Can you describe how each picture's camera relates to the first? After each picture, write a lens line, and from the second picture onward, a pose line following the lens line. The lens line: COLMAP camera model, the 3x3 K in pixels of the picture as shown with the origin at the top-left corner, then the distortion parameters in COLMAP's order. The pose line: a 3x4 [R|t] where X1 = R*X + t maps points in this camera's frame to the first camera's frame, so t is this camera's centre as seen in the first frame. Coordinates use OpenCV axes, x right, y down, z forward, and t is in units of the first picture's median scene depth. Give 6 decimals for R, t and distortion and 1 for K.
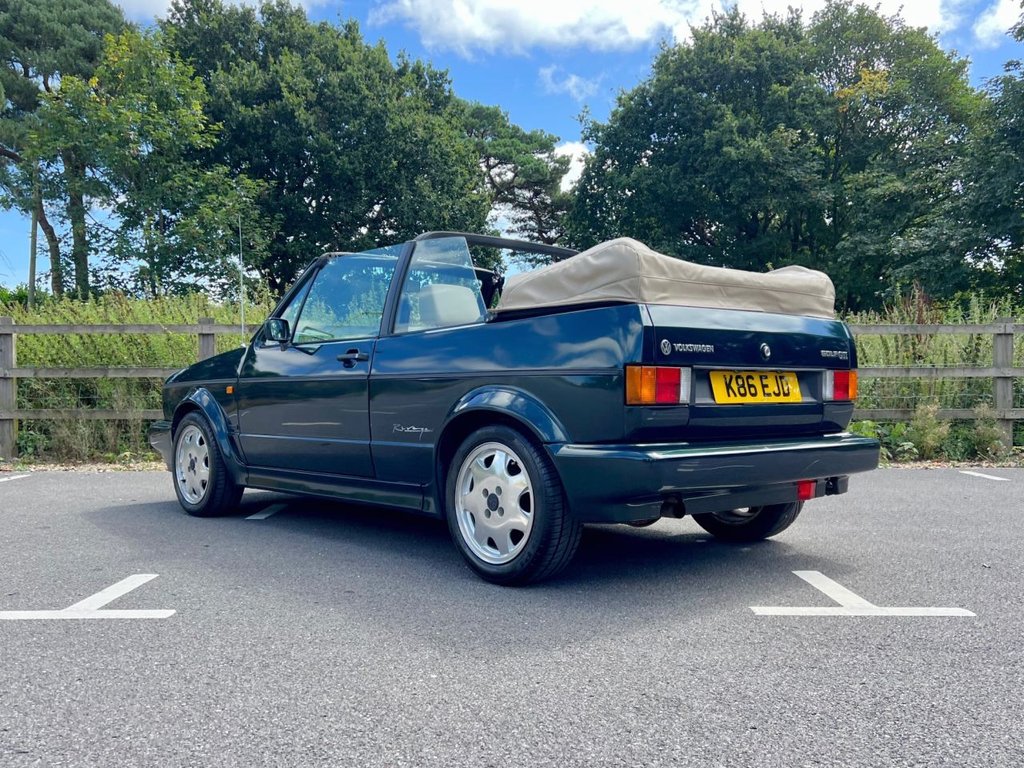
lens RADIAL K [[959.7, 0, 492.1], [0, 959.7, 401.4], [0, 0, 1]] dist [0.038052, -0.022329]
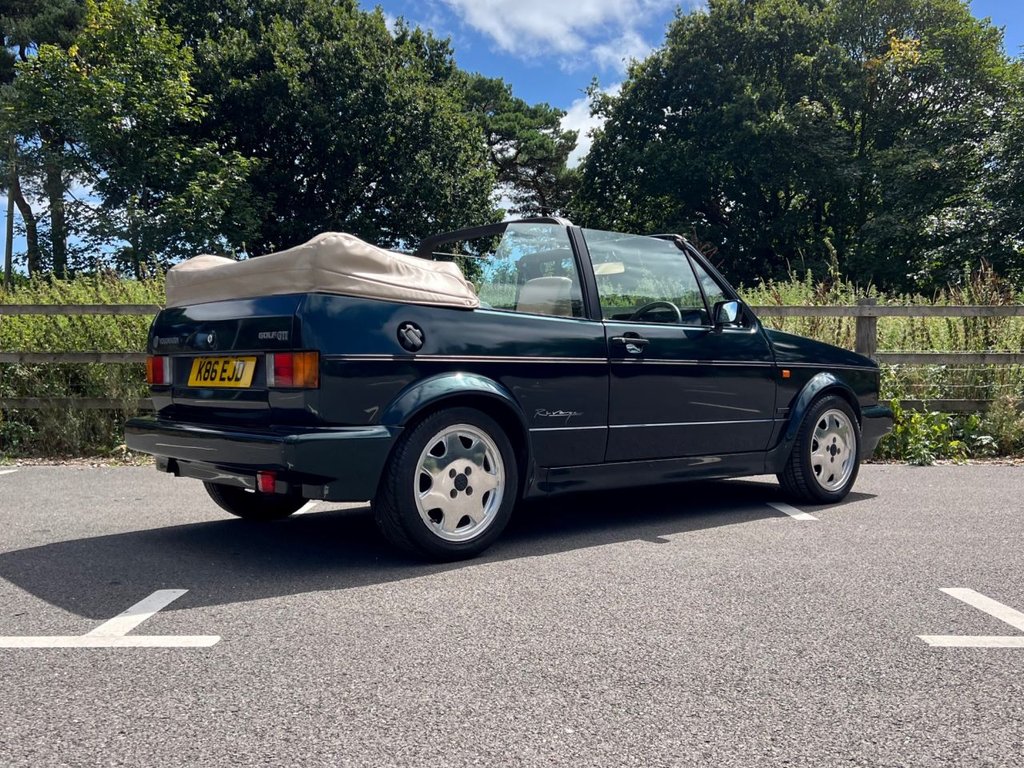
lens RADIAL K [[1010.7, 0, 482.7], [0, 1010.7, 389.8], [0, 0, 1]] dist [0.038571, -0.023455]
pose [[0.999989, 0.001760, -0.004371, -0.009339], [-0.001770, 0.999996, -0.002414, 0.000609], [0.004366, 0.002422, 0.999988, 0.012175]]
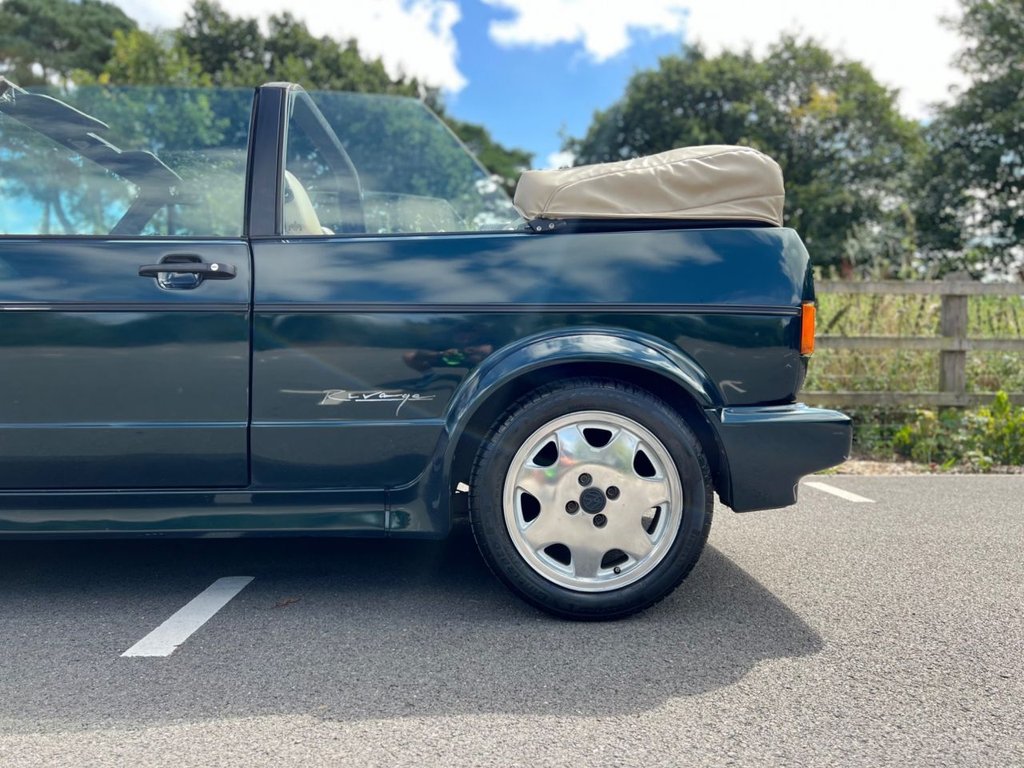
lens RADIAL K [[790.2, 0, 510.9], [0, 790.2, 394.2], [0, 0, 1]] dist [0.025488, -0.003572]
pose [[0.998372, 0.005371, 0.056783, -0.018668], [-0.005827, 0.999952, 0.007866, 0.001886], [-0.056738, -0.008184, 0.998356, 0.106136]]
